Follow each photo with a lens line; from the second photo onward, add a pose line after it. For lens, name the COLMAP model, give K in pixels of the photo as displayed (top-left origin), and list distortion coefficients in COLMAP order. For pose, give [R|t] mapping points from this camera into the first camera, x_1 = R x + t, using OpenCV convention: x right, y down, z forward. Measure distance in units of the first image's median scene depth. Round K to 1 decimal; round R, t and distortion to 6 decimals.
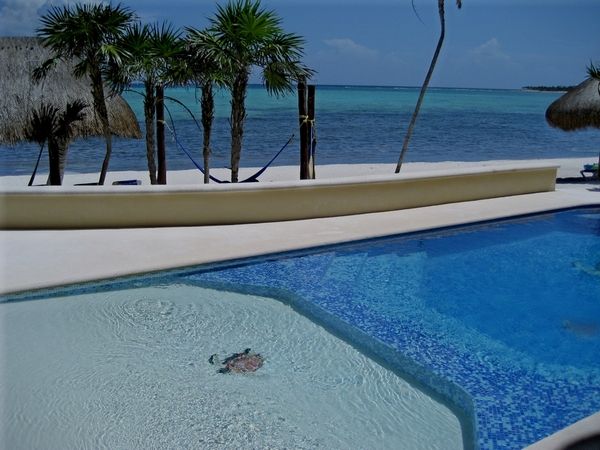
lens RADIAL K [[618.8, 0, 300.0], [0, 618.8, 225.0], [0, 0, 1]] dist [-0.152491, 0.183507]
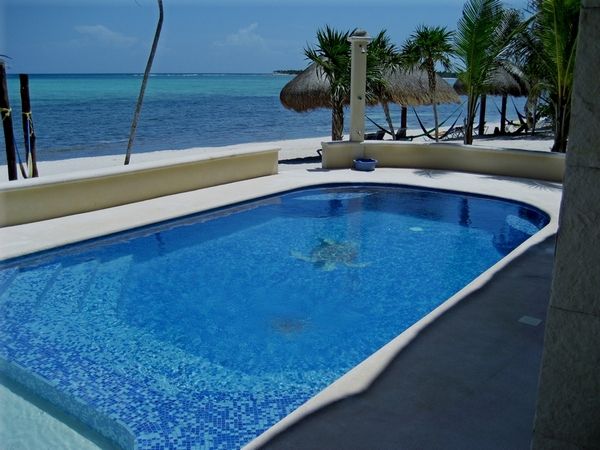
lens RADIAL K [[618.8, 0, 300.0], [0, 618.8, 225.0], [0, 0, 1]] dist [-0.152491, 0.183507]
pose [[0.926108, -0.094816, 0.365148, 0.076144], [0.086947, 0.995489, 0.037973, -0.008194], [-0.367102, -0.003418, 0.930175, 0.045693]]
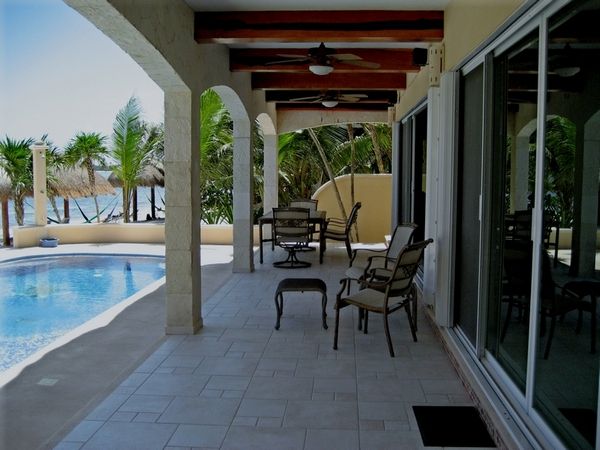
lens RADIAL K [[618.8, 0, 300.0], [0, 618.8, 225.0], [0, 0, 1]] dist [-0.152491, 0.183507]
pose [[0.591059, -0.080704, 0.802581, -0.173266], [0.180930, 0.982894, -0.034410, 0.046917], [-0.786075, 0.165550, 0.595550, -0.256381]]
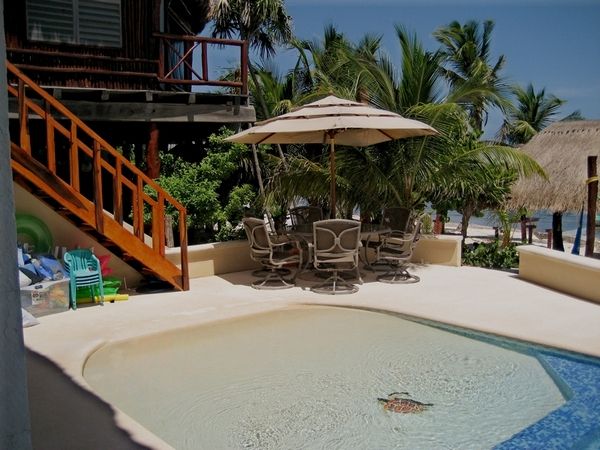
lens RADIAL K [[618.8, 0, 300.0], [0, 618.8, 225.0], [0, 0, 1]] dist [-0.152491, 0.183507]
pose [[0.076375, 0.080067, -0.993859, 0.403538], [-0.198306, 0.978077, 0.063557, -0.058193], [0.977160, 0.192234, 0.090578, 0.265284]]
